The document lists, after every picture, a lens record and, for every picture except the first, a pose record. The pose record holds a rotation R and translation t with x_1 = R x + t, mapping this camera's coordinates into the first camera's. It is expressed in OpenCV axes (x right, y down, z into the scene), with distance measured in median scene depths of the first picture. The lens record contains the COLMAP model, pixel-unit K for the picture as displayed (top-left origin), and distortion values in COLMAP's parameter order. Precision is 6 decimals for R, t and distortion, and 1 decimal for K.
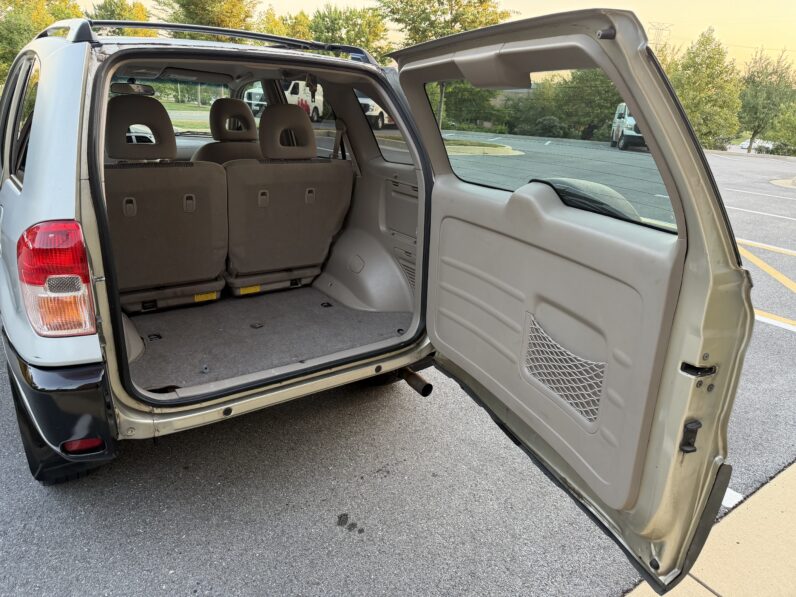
lens RADIAL K [[563.2, 0, 398.0], [0, 563.2, 298.5], [0, 0, 1]] dist [0.024856, -0.033808]
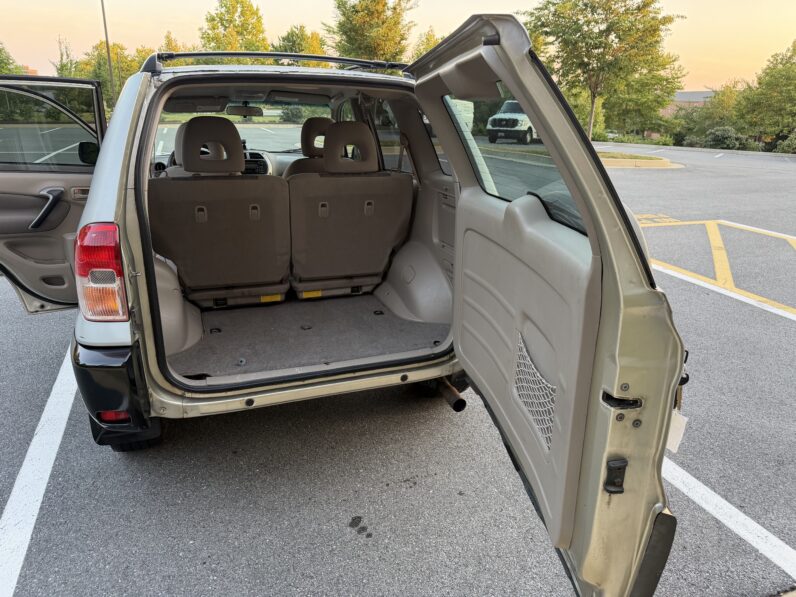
lens RADIAL K [[561.7, 0, 394.8], [0, 561.7, 296.0], [0, 0, 1]] dist [0.029687, -0.039582]
pose [[0.963408, 0.056190, -0.262085, 0.198061], [-0.063814, 0.997748, -0.020663, 0.000217], [0.260334, 0.036632, 0.964824, 0.016598]]
